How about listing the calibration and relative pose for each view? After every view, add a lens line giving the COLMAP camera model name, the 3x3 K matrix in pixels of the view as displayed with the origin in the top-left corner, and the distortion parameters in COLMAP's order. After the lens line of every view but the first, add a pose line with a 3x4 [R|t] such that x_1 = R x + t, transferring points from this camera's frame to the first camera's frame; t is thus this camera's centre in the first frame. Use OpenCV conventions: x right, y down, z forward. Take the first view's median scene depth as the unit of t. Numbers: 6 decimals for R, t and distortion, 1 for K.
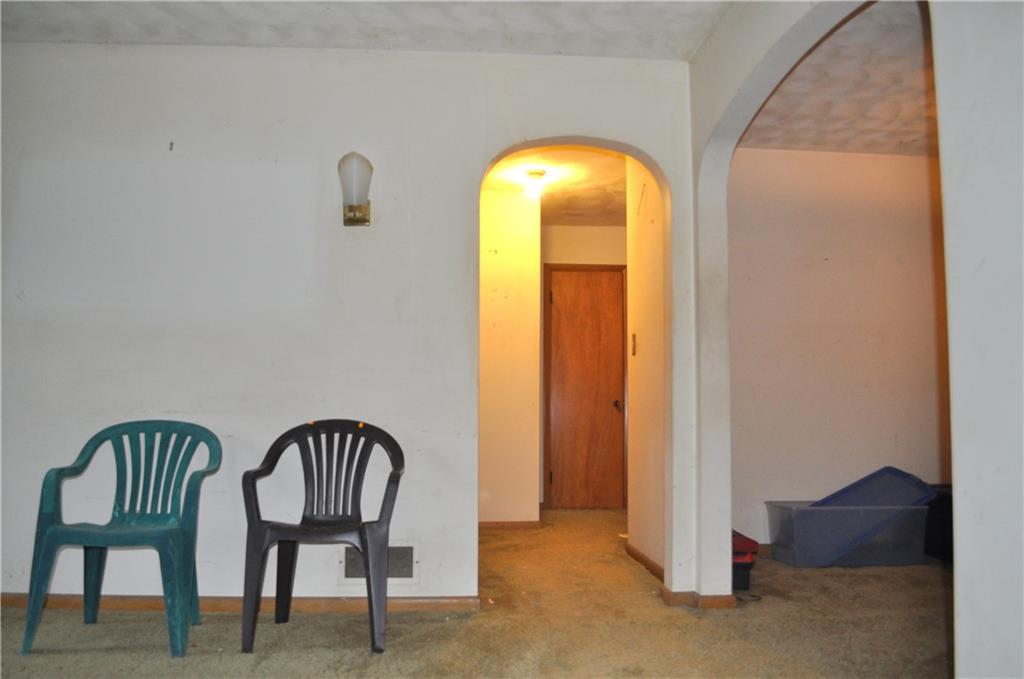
lens RADIAL K [[812.2, 0, 512.0], [0, 812.2, 339.5], [0, 0, 1]] dist [-0.075789, 0.015016]
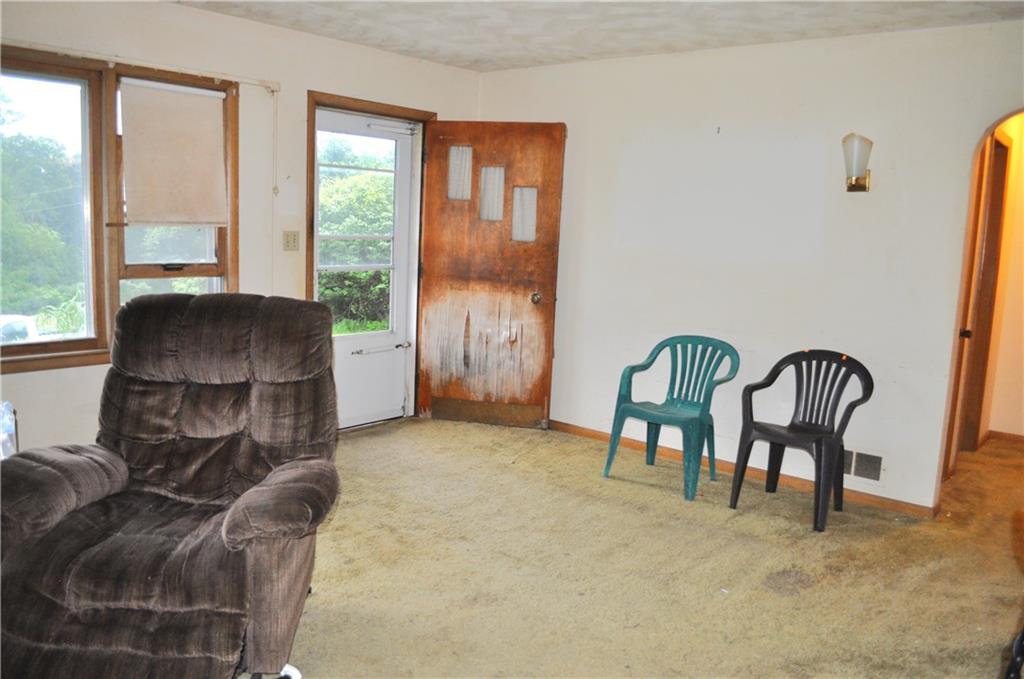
lens RADIAL K [[812.2, 0, 512.0], [0, 812.2, 339.5], [0, 0, 1]] dist [-0.075789, 0.015016]
pose [[0.715820, 0.122489, -0.687458, 0.321019], [0.018696, 0.980780, 0.194220, -0.187056], [0.698034, -0.151879, 0.699772, -0.251526]]
